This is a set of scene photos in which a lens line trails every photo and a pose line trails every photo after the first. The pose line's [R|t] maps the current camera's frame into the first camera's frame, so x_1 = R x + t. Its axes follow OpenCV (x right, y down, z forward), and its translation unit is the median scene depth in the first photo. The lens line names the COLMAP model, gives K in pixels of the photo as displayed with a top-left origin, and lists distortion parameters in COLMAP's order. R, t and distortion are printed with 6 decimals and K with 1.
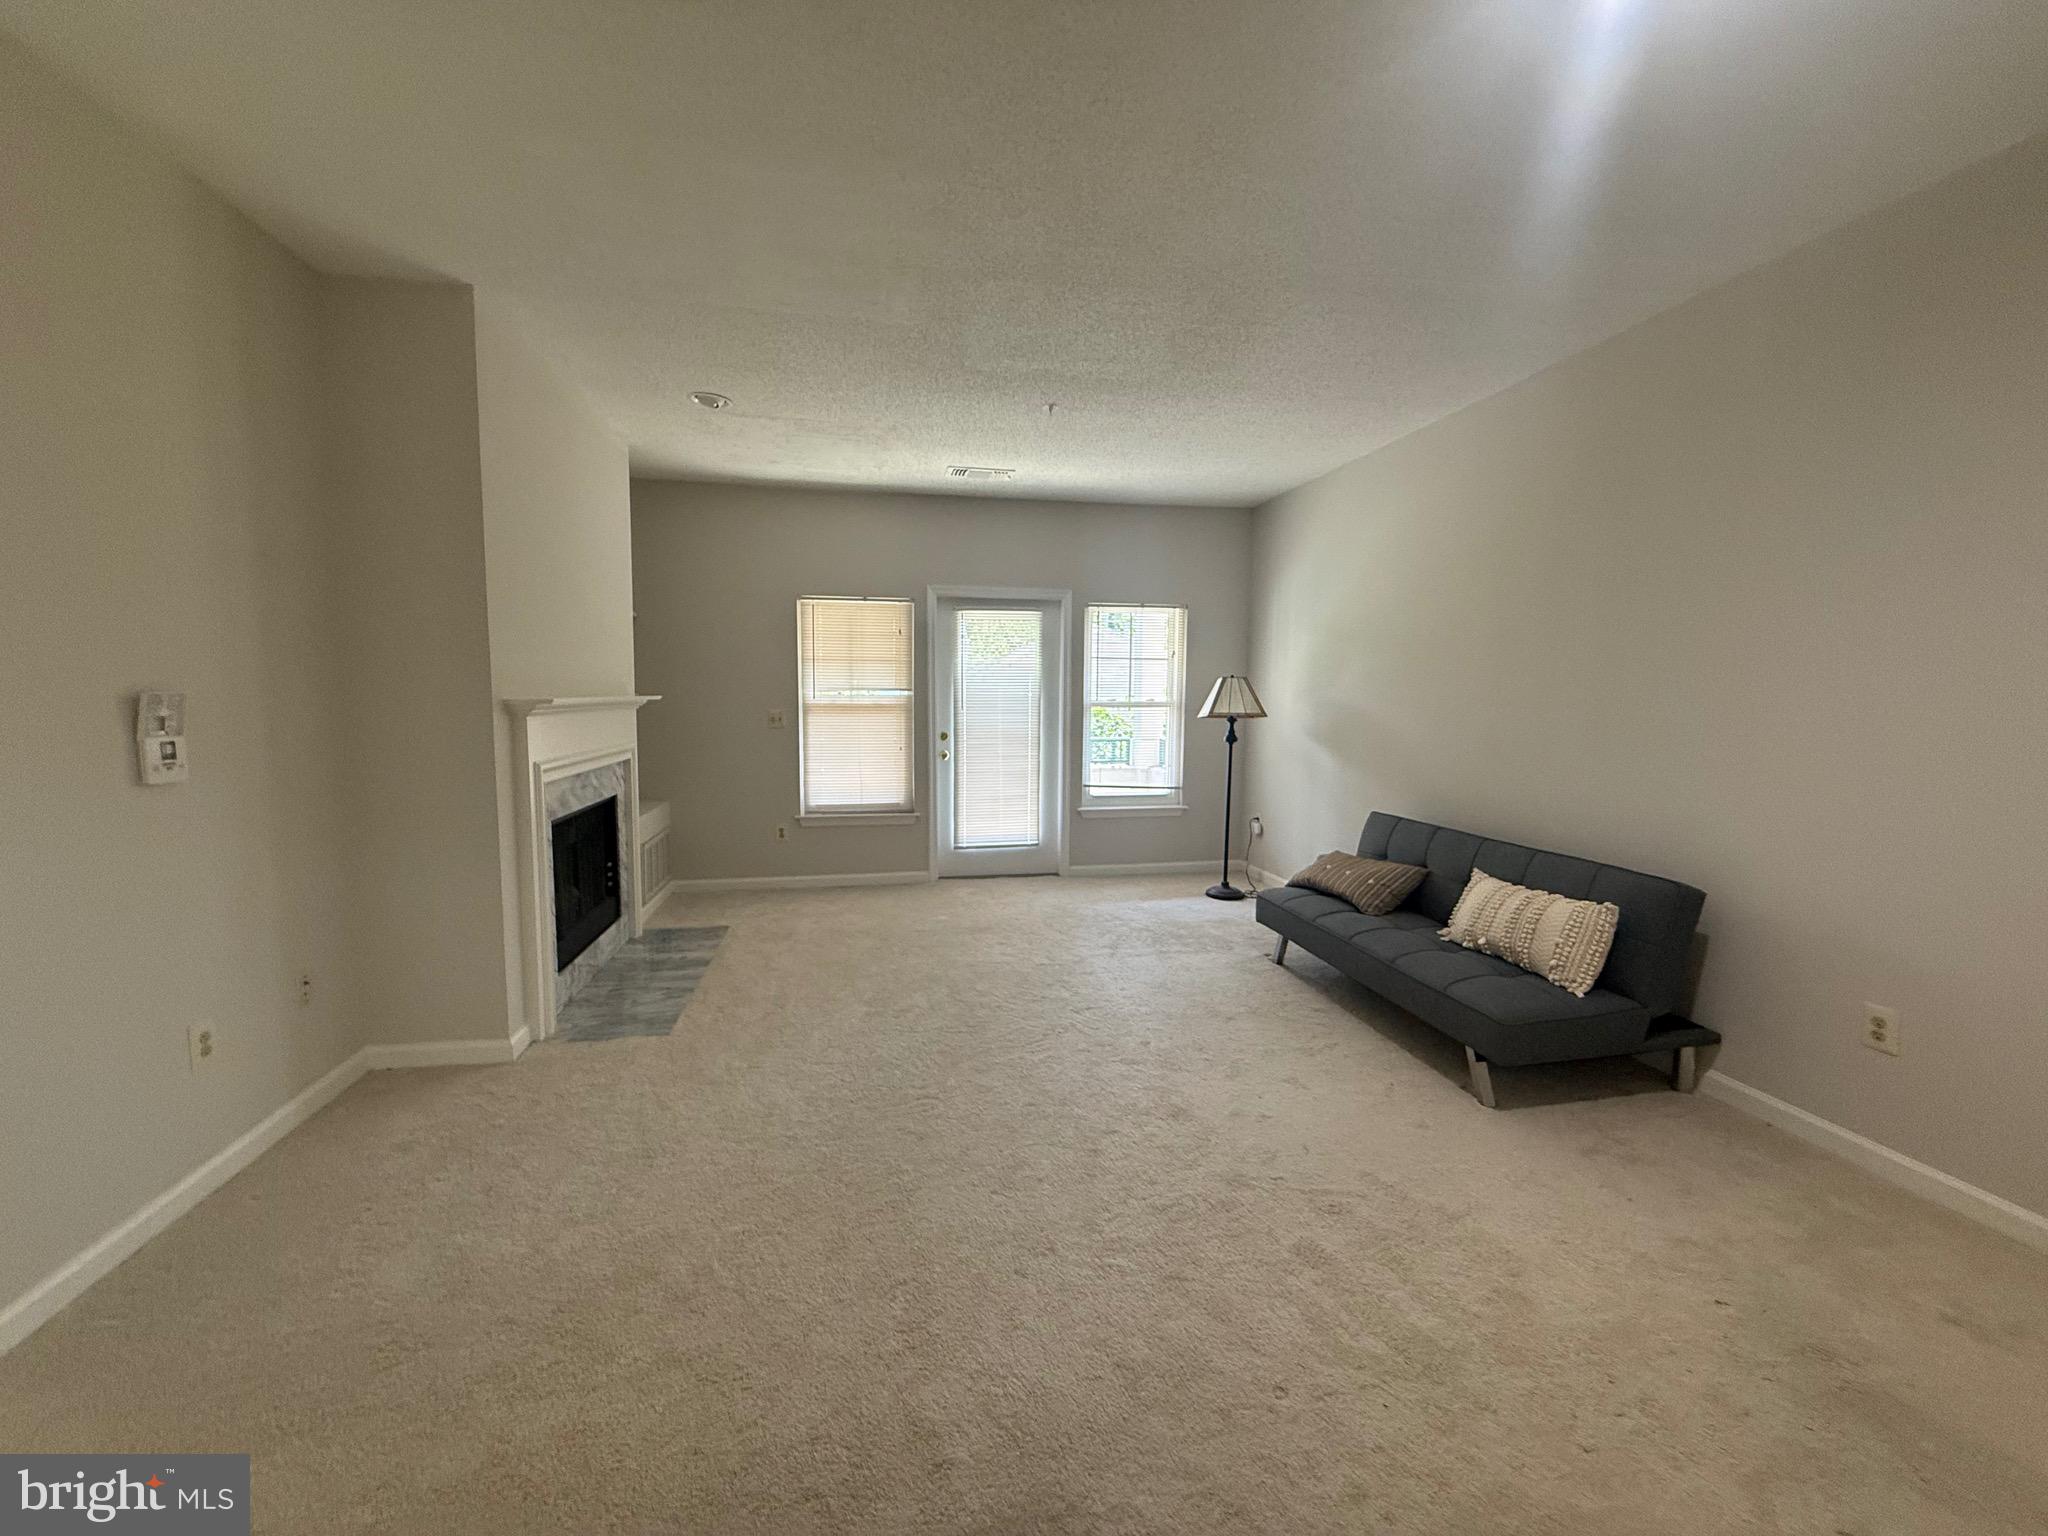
lens RADIAL K [[819.9, 0, 1020.6], [0, 819.9, 766.2], [0, 0, 1]] dist [0.004237, -0.000777]
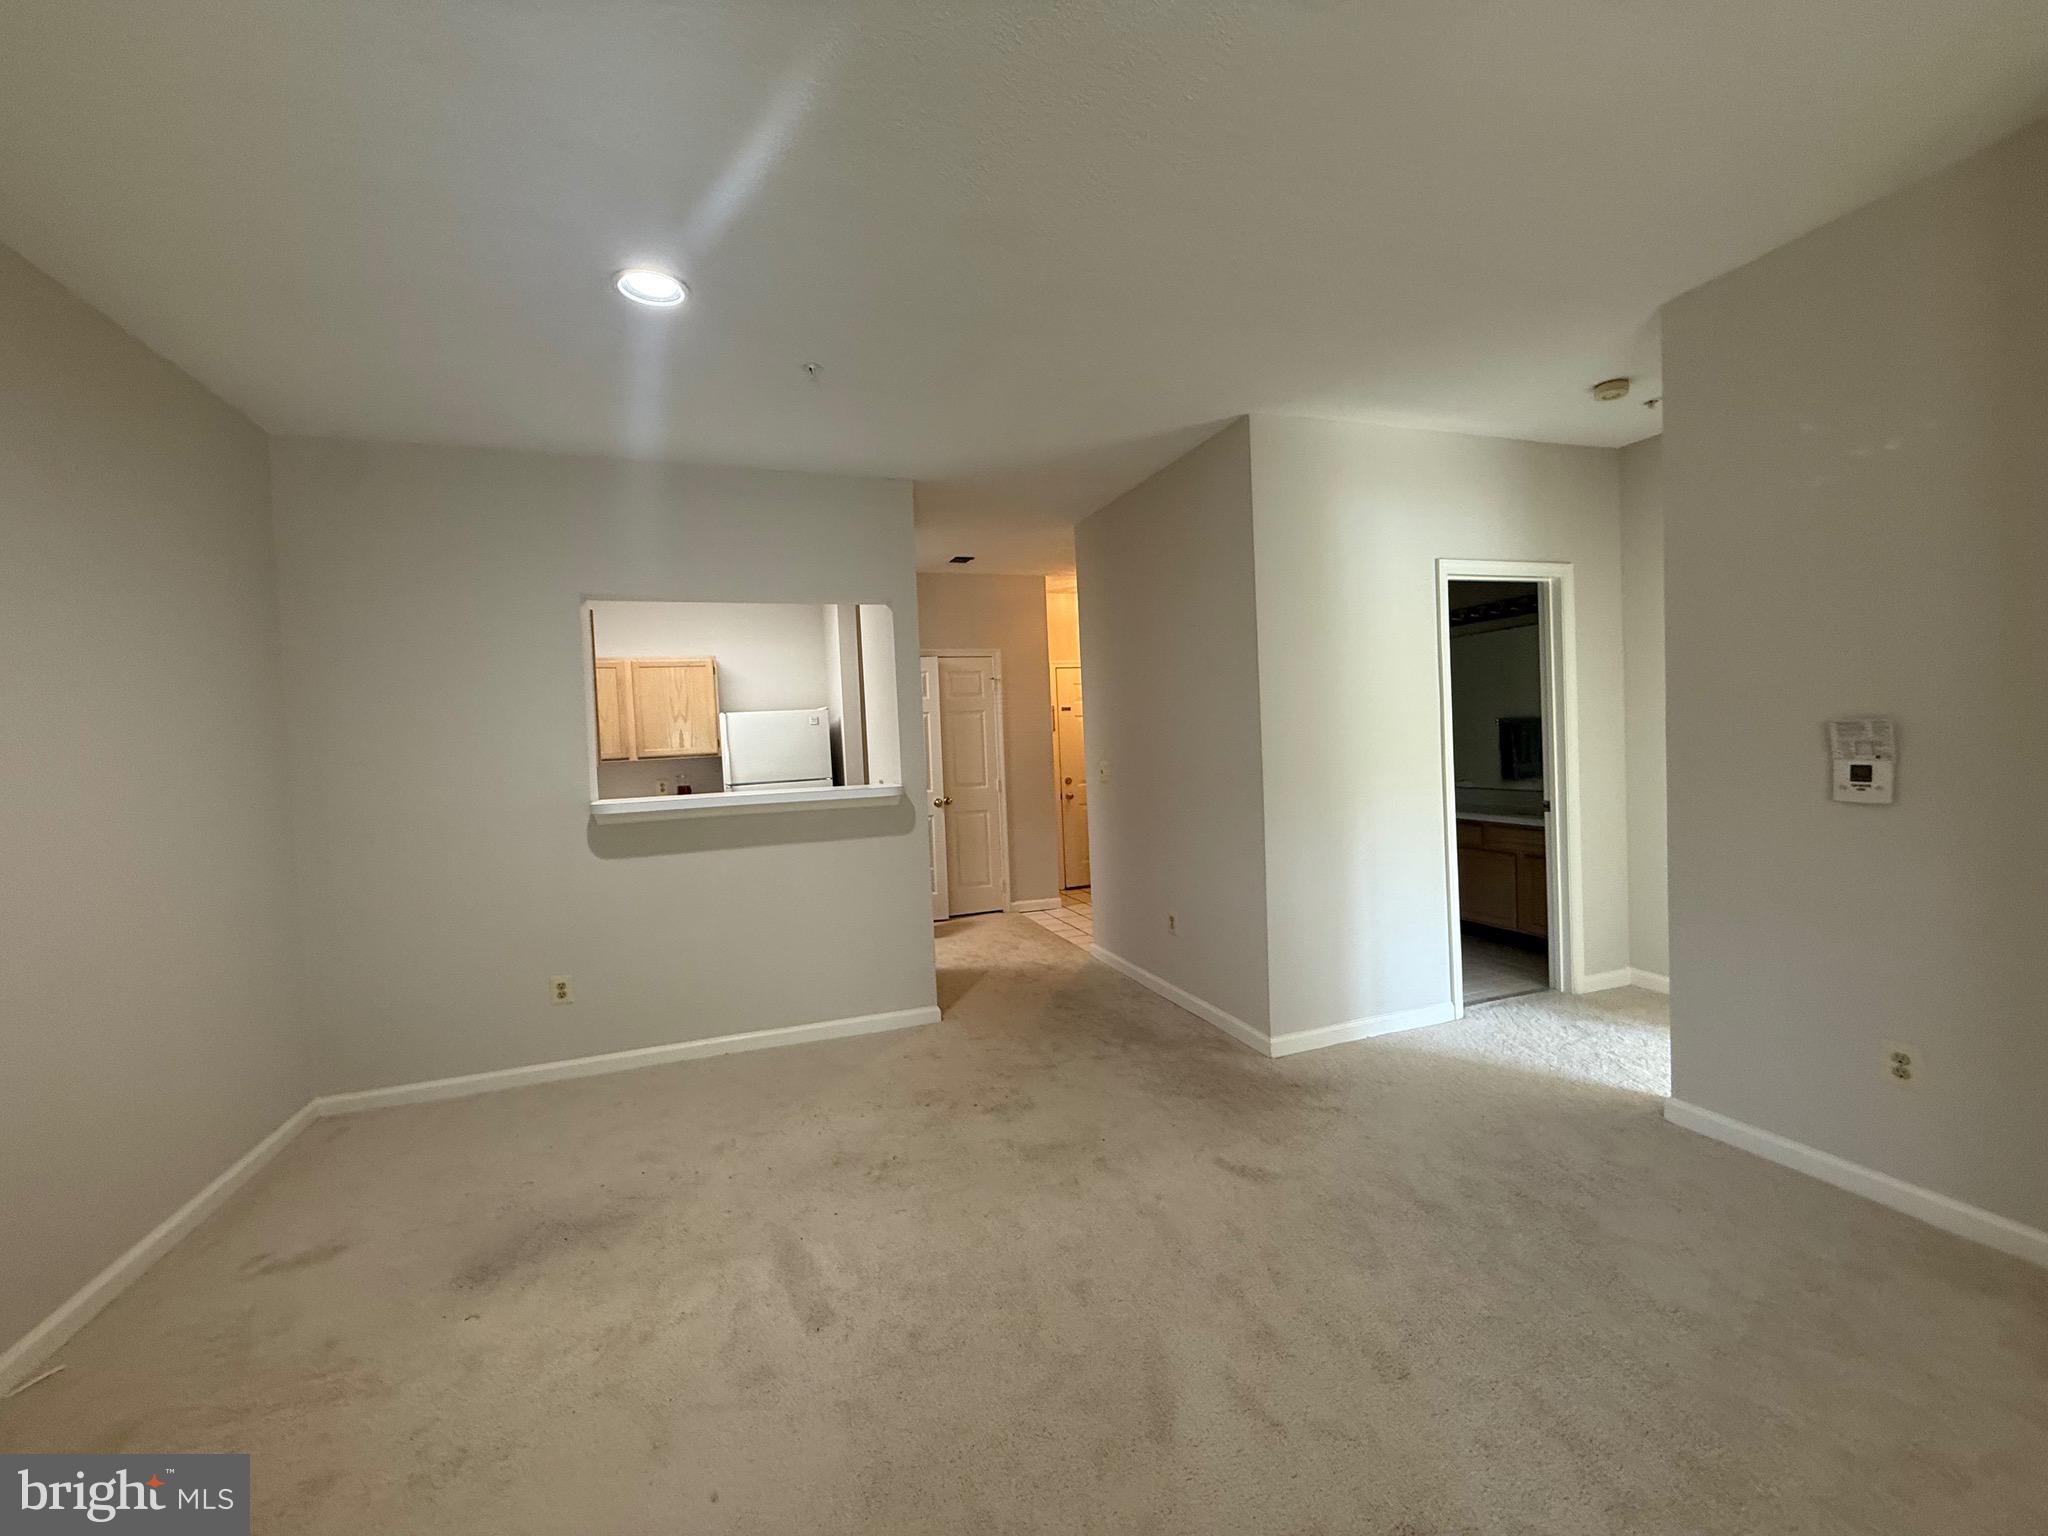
lens RADIAL K [[819.9, 0, 1025.2], [0, 819.9, 763.7], [0, 0, 1]] dist [0.004237, -0.000777]
pose [[-0.986686, 0.044853, -0.156331, 0.121777], [0.026062, 0.992403, 0.120238, -0.105225], [0.160536, 0.114562, -0.980359, 1.047348]]
